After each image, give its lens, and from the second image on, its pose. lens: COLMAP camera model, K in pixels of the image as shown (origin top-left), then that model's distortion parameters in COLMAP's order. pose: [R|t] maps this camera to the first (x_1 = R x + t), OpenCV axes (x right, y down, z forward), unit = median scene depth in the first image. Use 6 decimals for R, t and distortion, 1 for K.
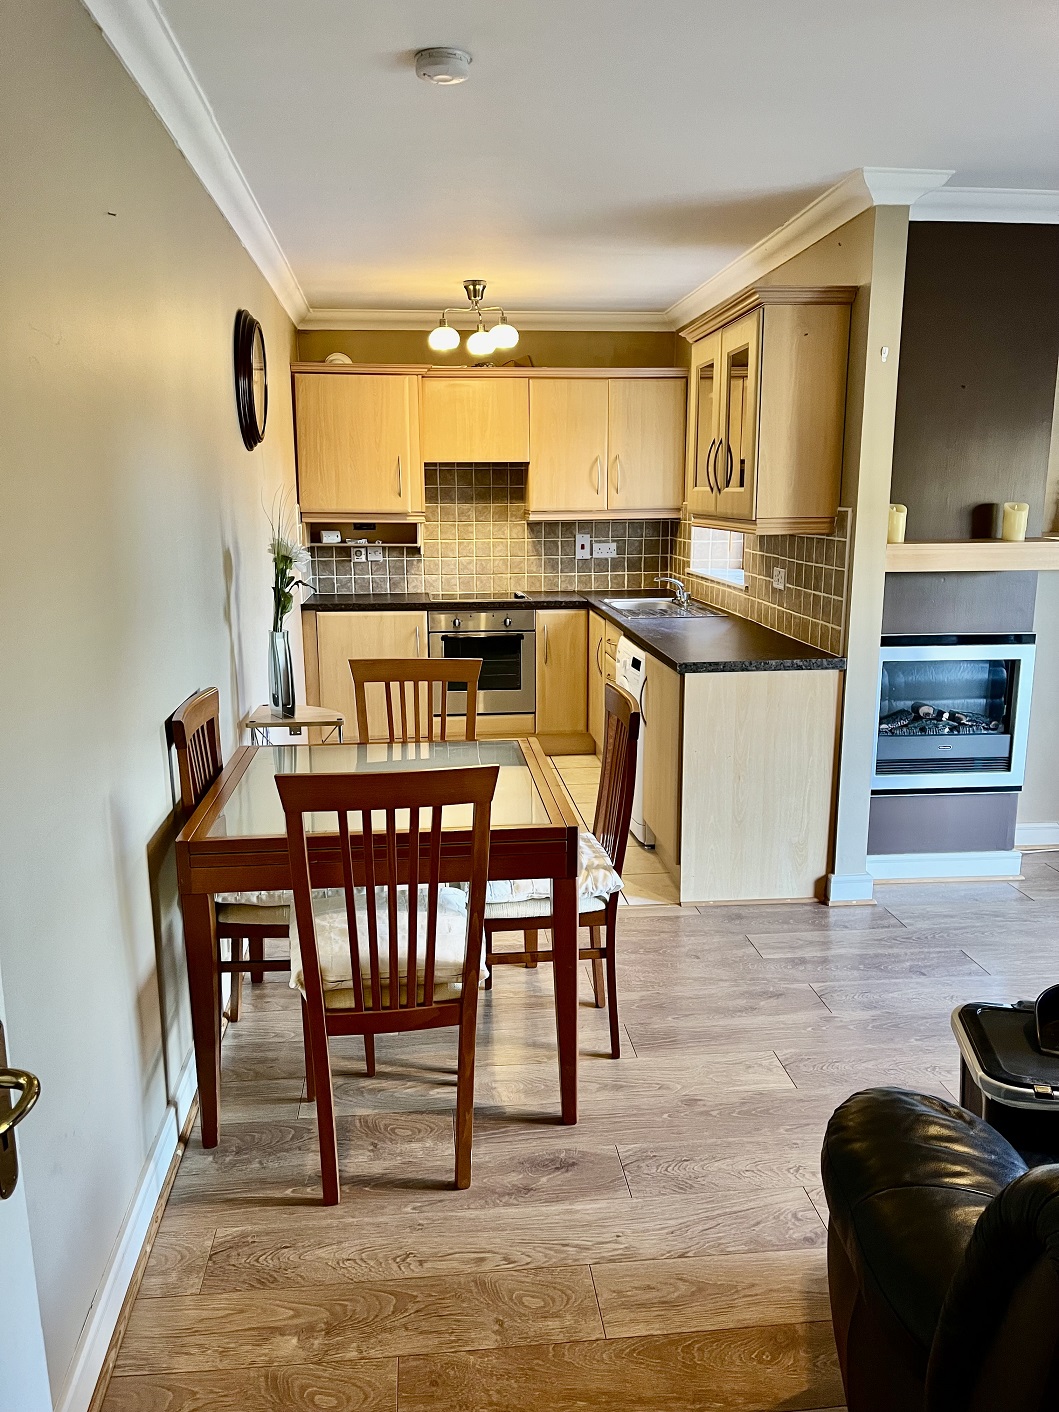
lens RADIAL K [[1068.9, 0, 533.9], [0, 1068.9, 709.3], [0, 0, 1]] dist [0.093741, -0.117533]
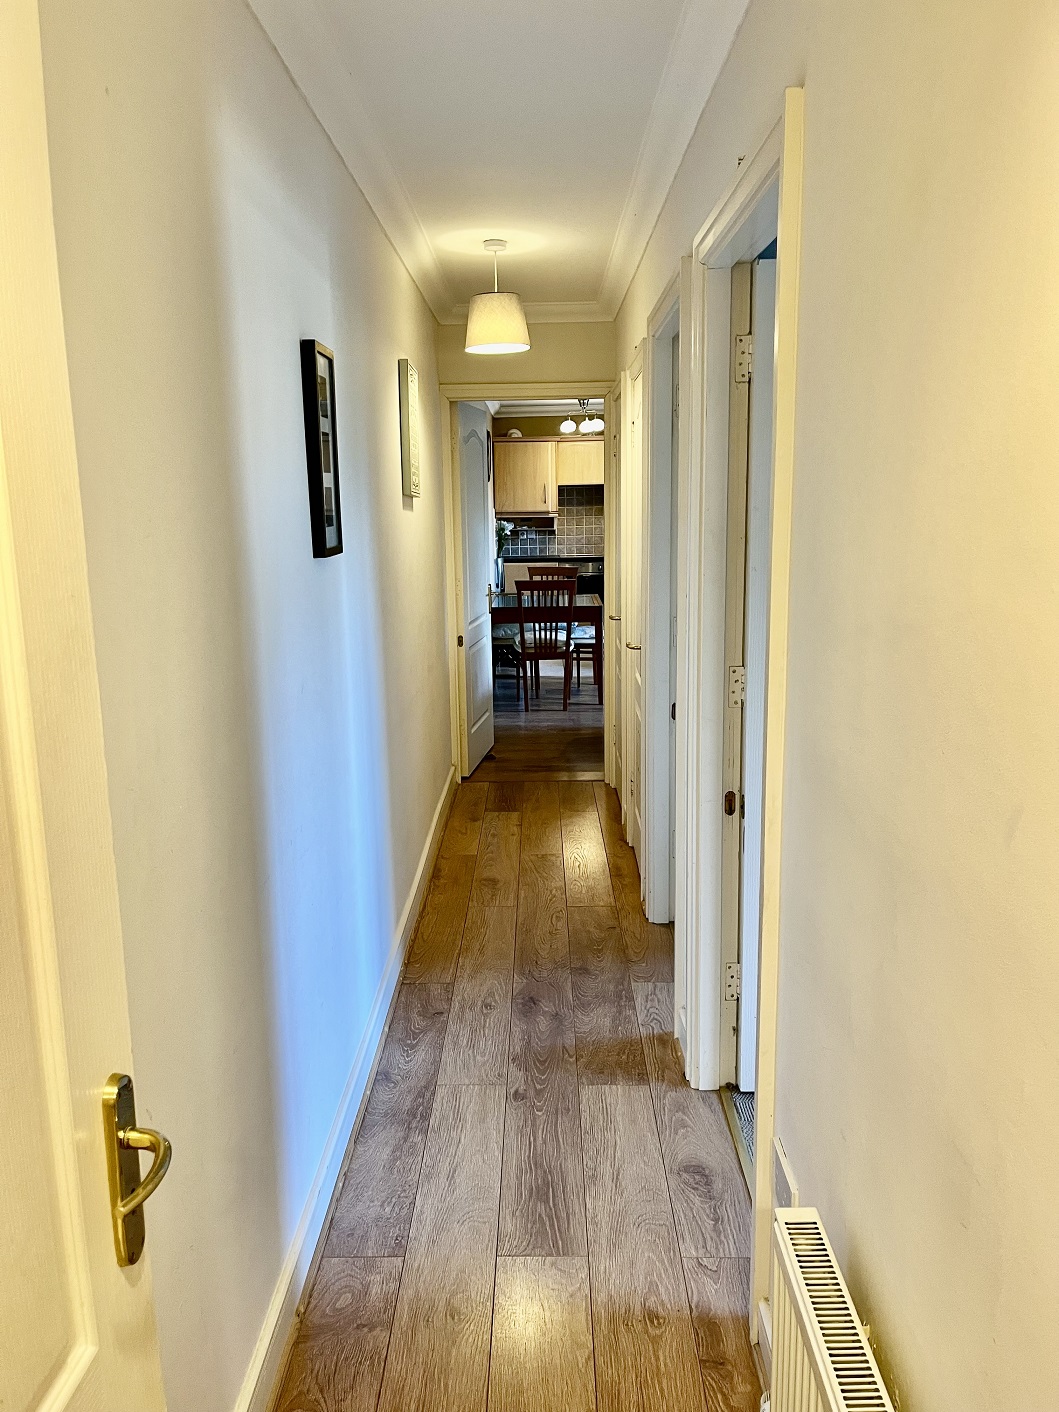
lens RADIAL K [[1068.9, 0, 533.9], [0, 1068.9, 709.3], [0, 0, 1]] dist [0.093741, -0.117533]
pose [[0.992097, 0.010764, -0.125012, 0.146214], [-0.011199, 0.999933, -0.002773, 0.259462], [0.124974, 0.004151, 0.992151, -1.335282]]
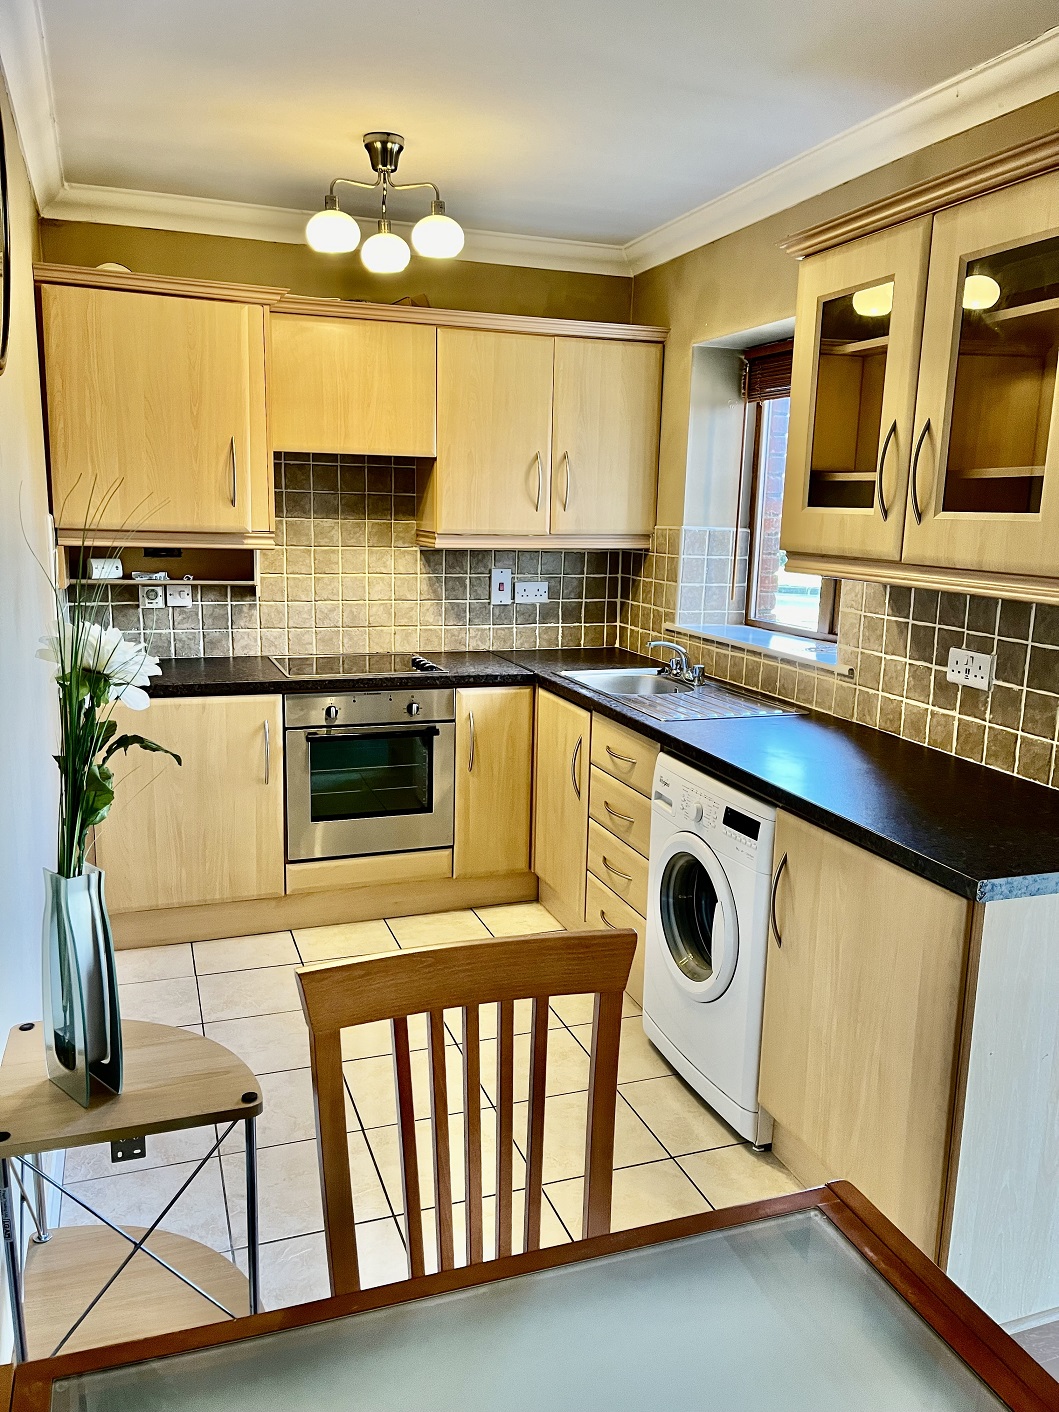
lens RADIAL K [[1068.9, 0, 533.9], [0, 1068.9, 709.3], [0, 0, 1]] dist [0.093741, -0.117533]
pose [[0.970760, -0.018073, 0.239372, -0.155322], [0.020131, 0.999778, -0.006158, -0.111006], [-0.239208, 0.010797, 0.970908, 0.540051]]
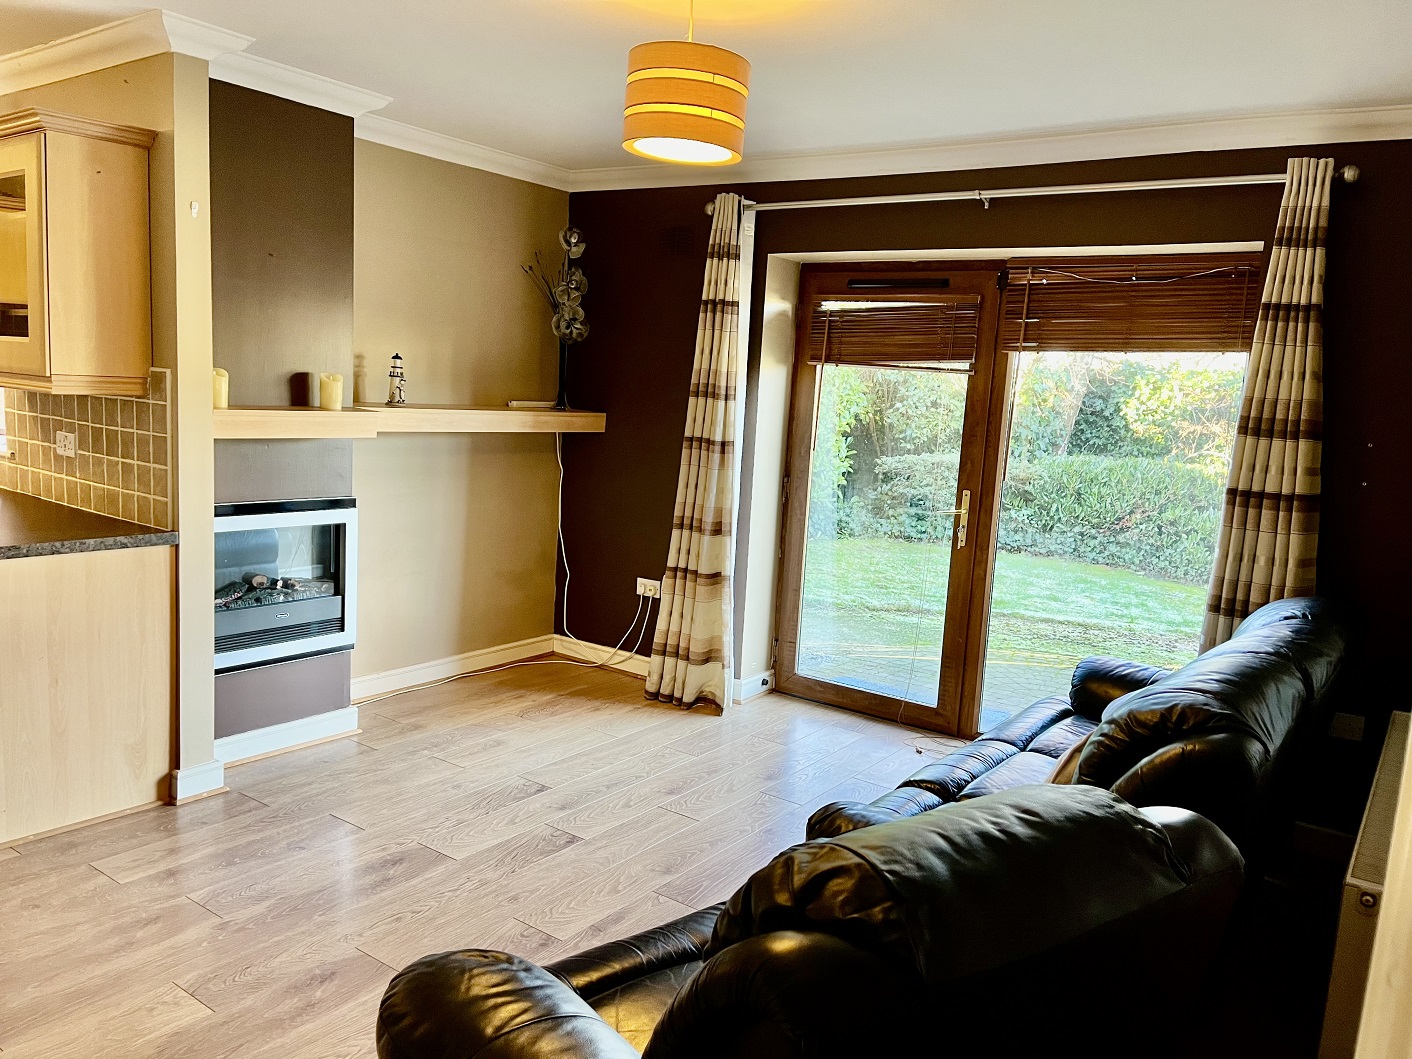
lens RADIAL K [[1068.9, 0, 707.6], [0, 1068.9, 536.4], [0, 0, 1]] dist [0.093741, -0.117533]
pose [[0.668972, -0.065142, 0.740428, -0.087071], [0.088381, 0.996056, 0.007780, -0.010268], [-0.738014, 0.060235, 0.672091, 0.043118]]
